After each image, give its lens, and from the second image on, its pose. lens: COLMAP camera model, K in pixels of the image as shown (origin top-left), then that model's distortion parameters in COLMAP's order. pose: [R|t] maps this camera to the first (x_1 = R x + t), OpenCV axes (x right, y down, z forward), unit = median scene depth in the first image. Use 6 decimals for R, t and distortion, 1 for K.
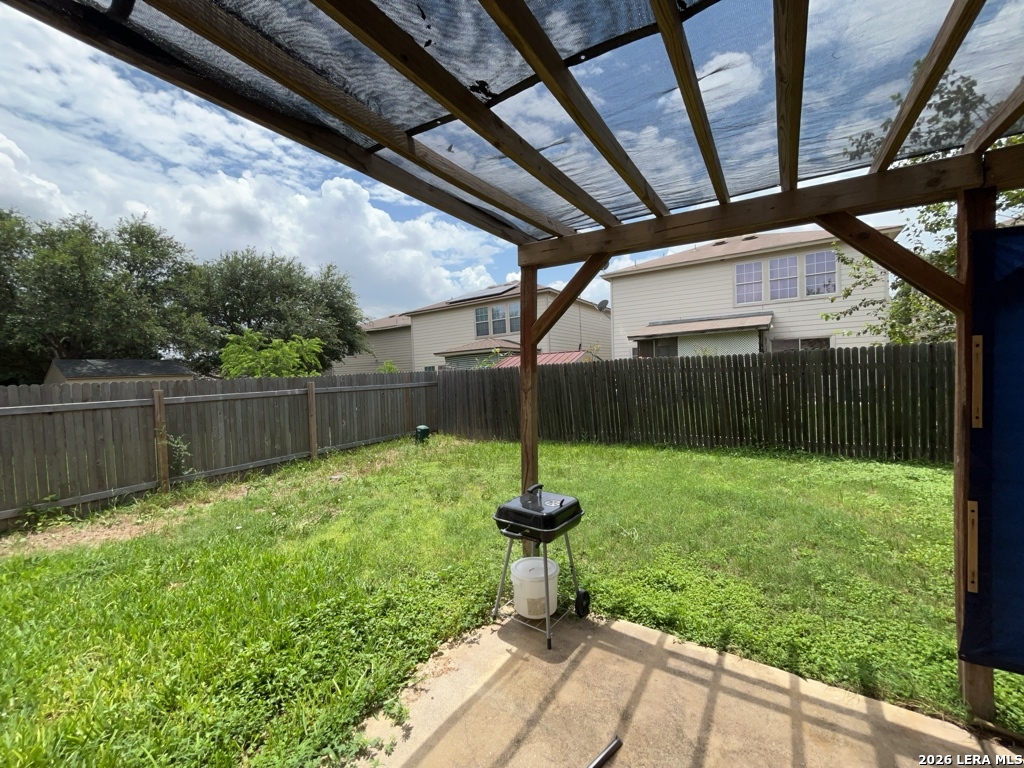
lens RADIAL K [[413.2, 0, 512.0], [0, 413.2, 384.0], [0, 0, 1]] dist [0.000310, -0.000019]
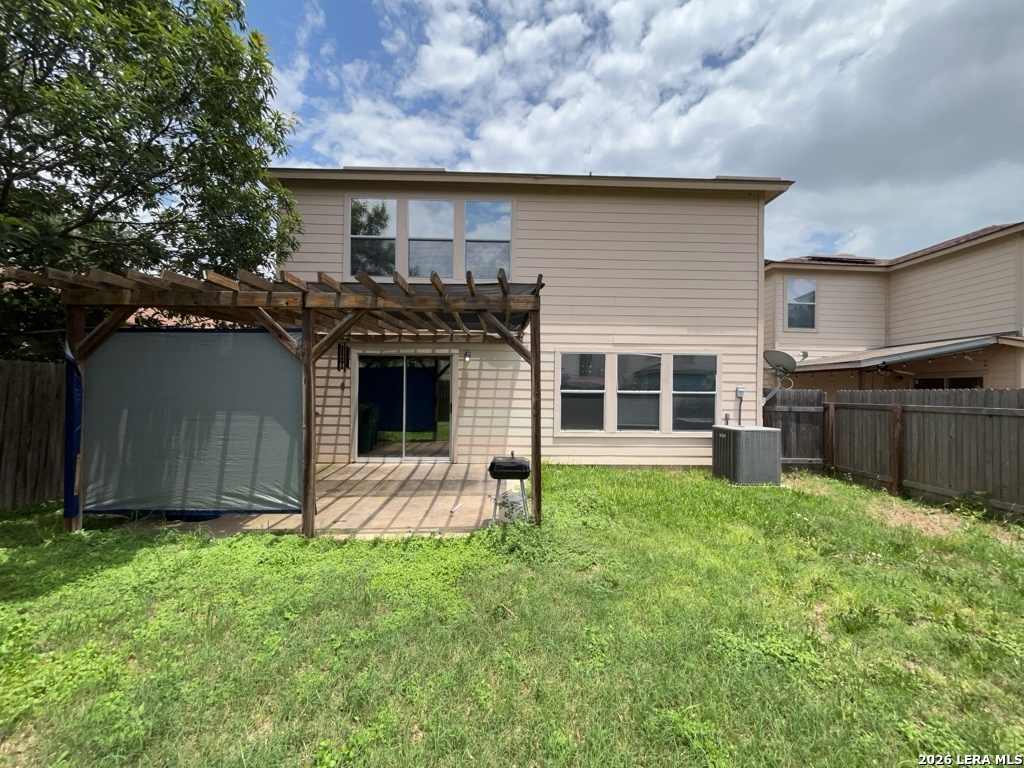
lens RADIAL K [[413.2, 0, 512.0], [0, 413.2, 384.0], [0, 0, 1]] dist [0.000310, -0.000019]
pose [[-0.819805, 0.008239, -0.572583, 1.294934], [-0.000312, 0.999890, 0.014835, -0.068693], [0.572643, 0.012341, -0.819712, 2.991378]]
